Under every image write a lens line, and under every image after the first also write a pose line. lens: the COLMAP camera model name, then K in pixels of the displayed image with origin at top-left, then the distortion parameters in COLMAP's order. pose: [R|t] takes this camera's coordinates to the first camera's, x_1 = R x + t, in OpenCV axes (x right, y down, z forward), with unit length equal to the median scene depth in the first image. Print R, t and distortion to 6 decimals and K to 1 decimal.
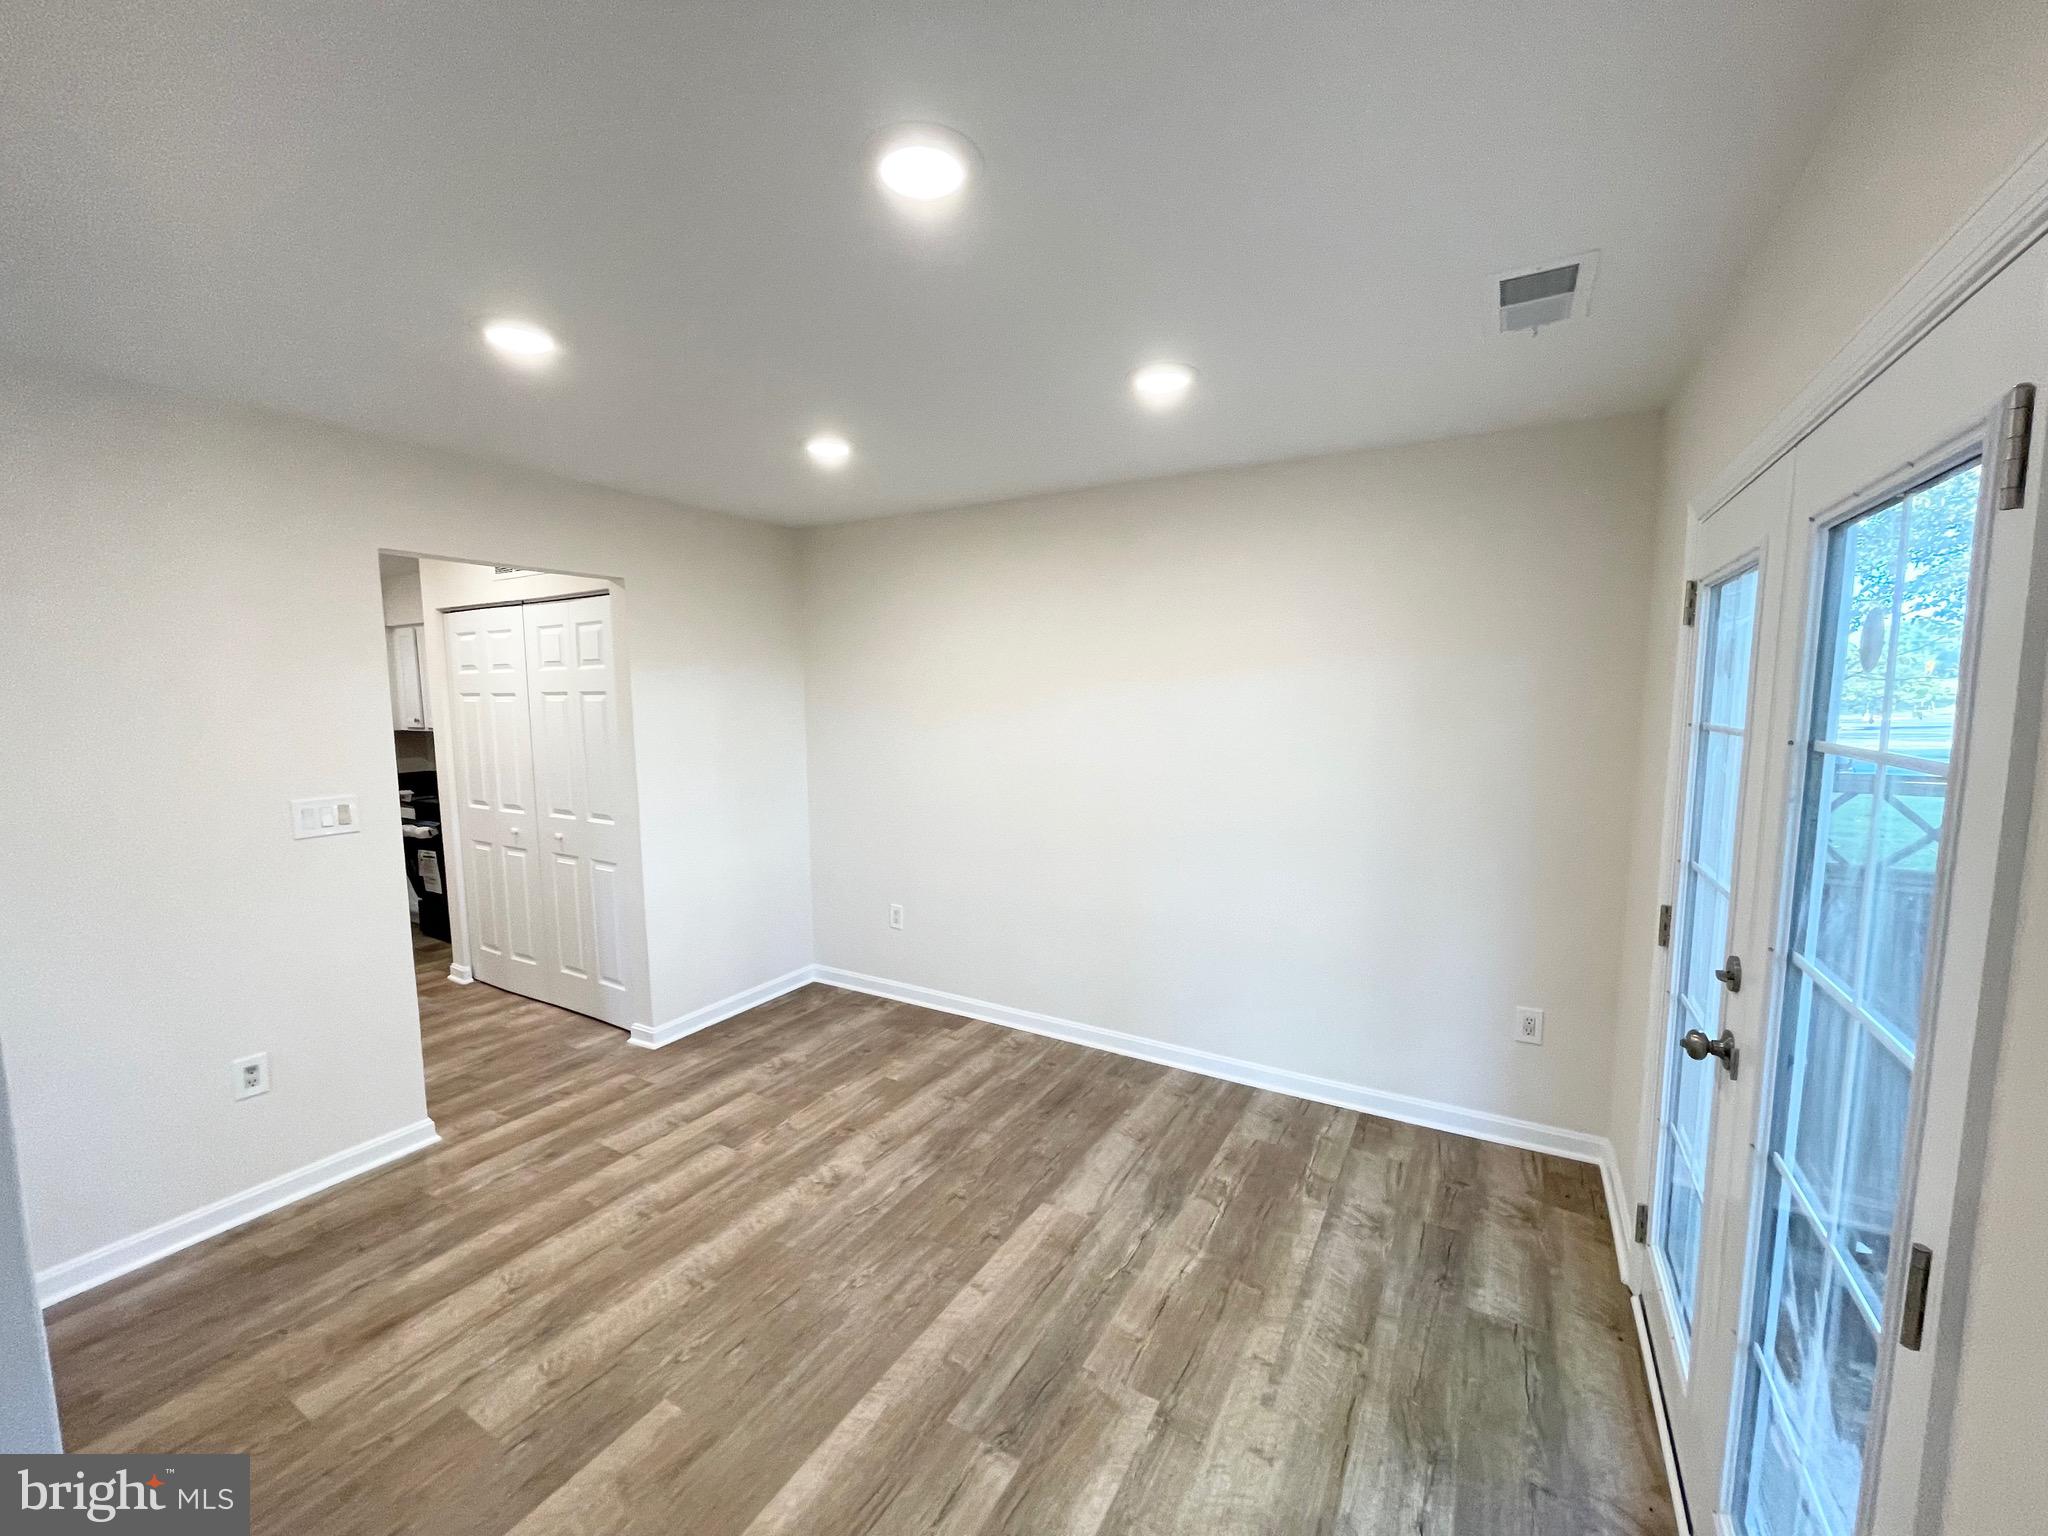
lens RADIAL K [[818.1, 0, 1025.2], [0, 818.1, 786.7], [0, 0, 1]] dist [-0.017179, 0.013850]
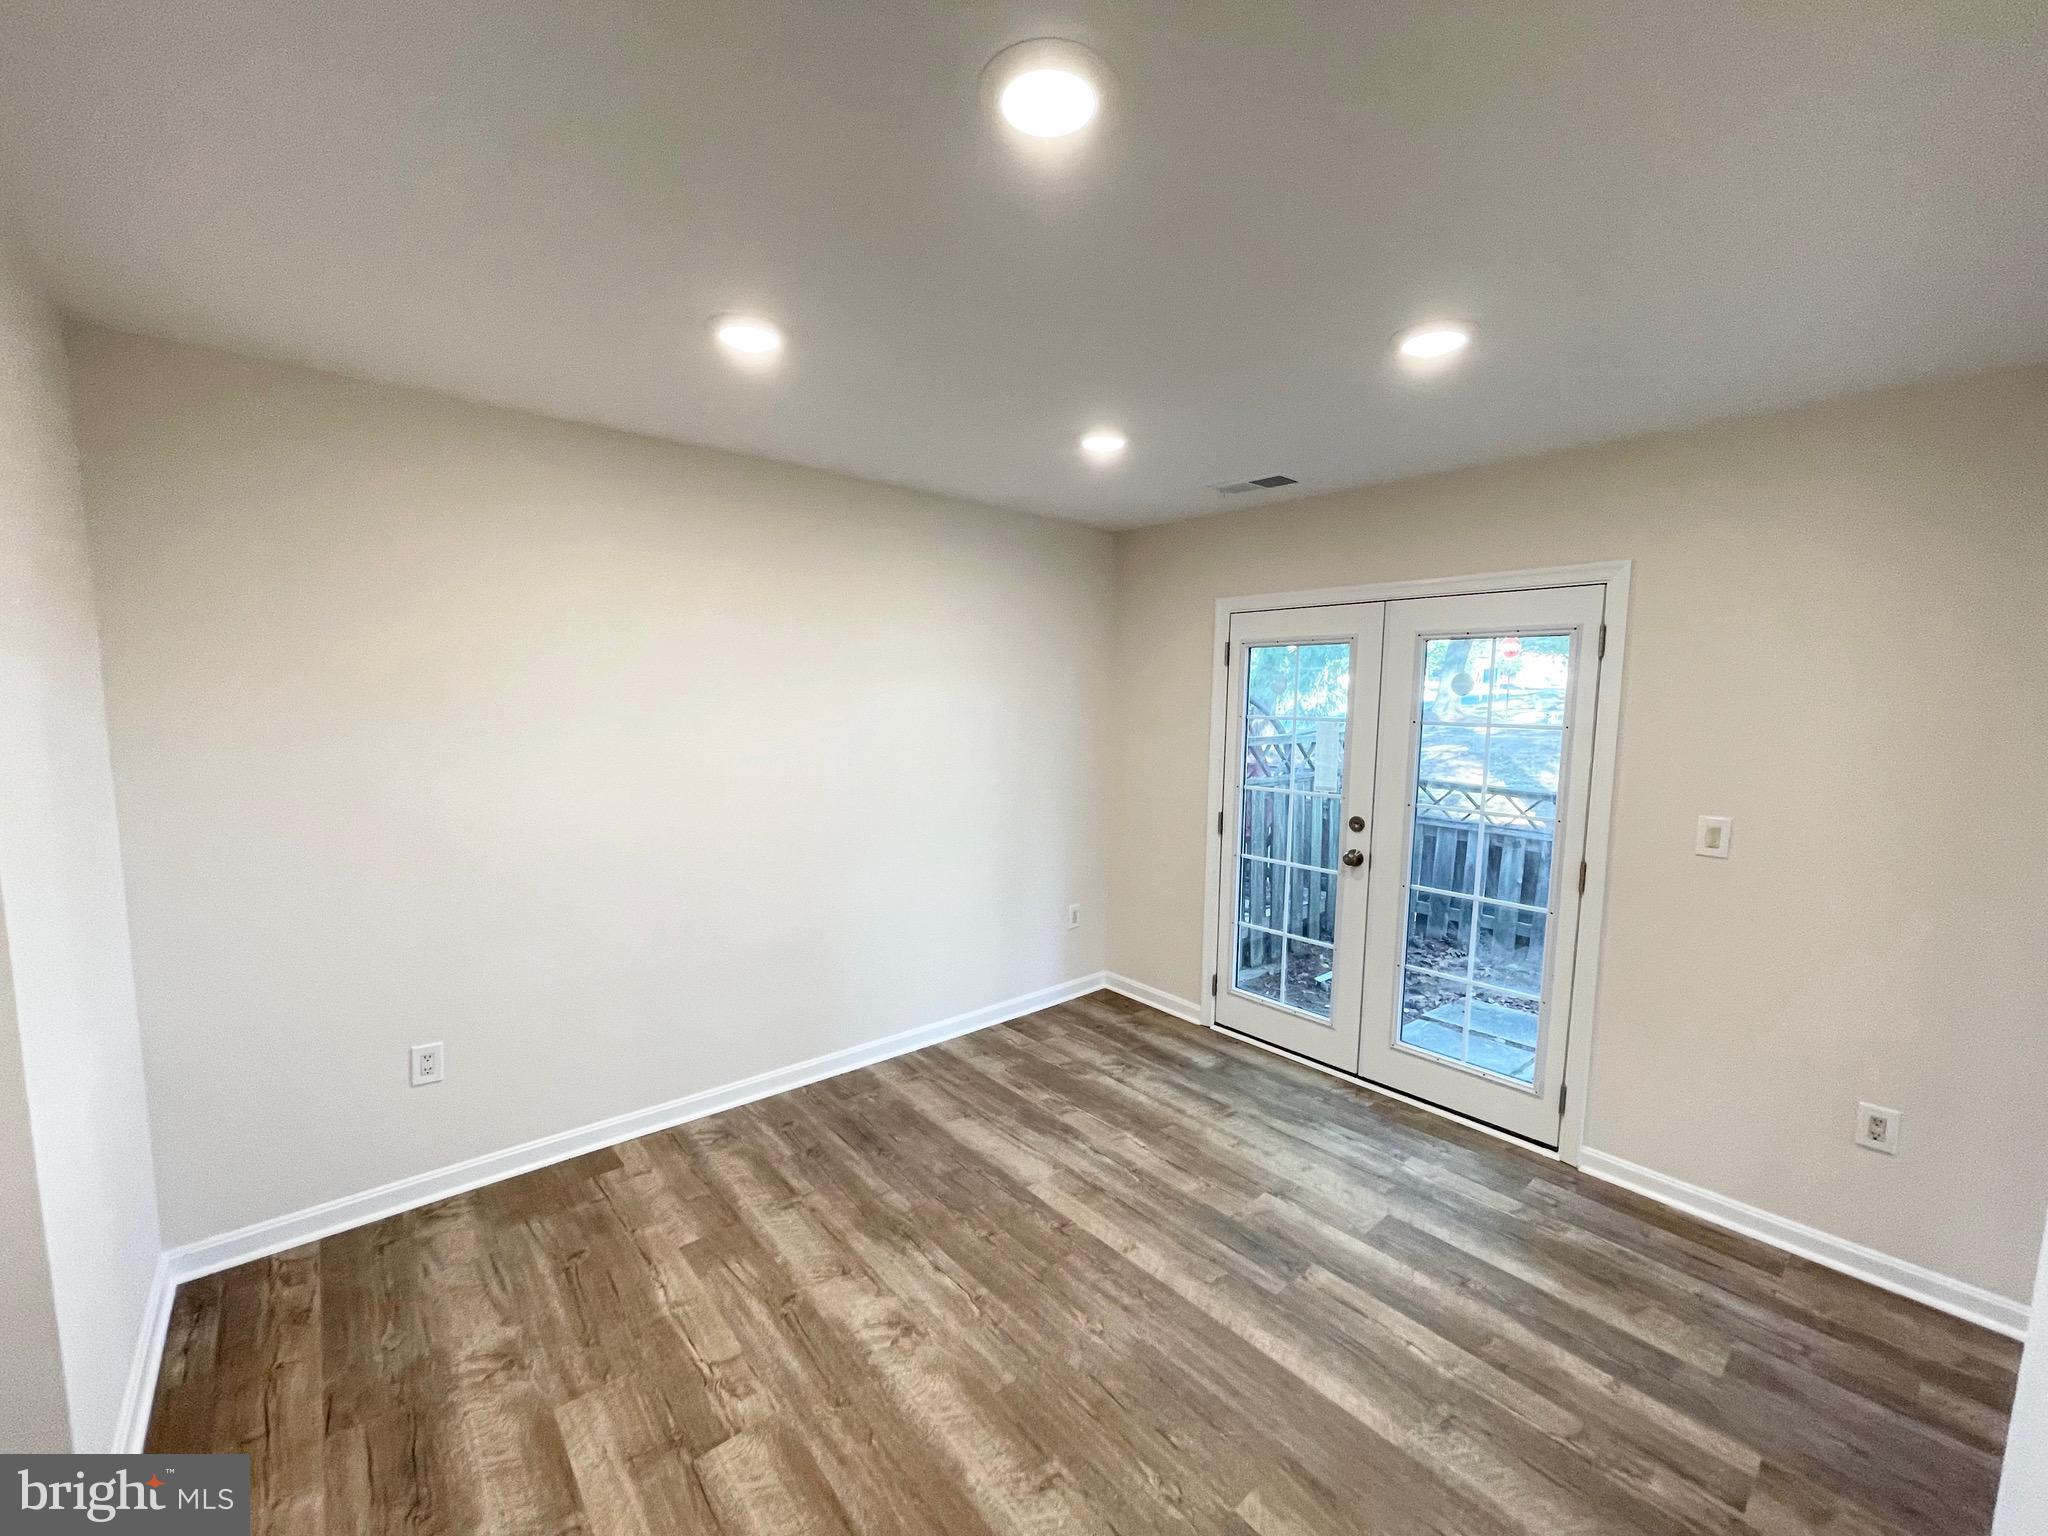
lens RADIAL K [[824.9, 0, 1018.8], [0, 824.9, 781.5], [0, 0, 1]] dist [0.000156, 0.000204]
pose [[0.336607, -0.093931, 0.936949, -0.856094], [0.096332, 0.993227, 0.064965, -0.064270], [-0.936705, 0.068391, 0.343375, 0.580039]]
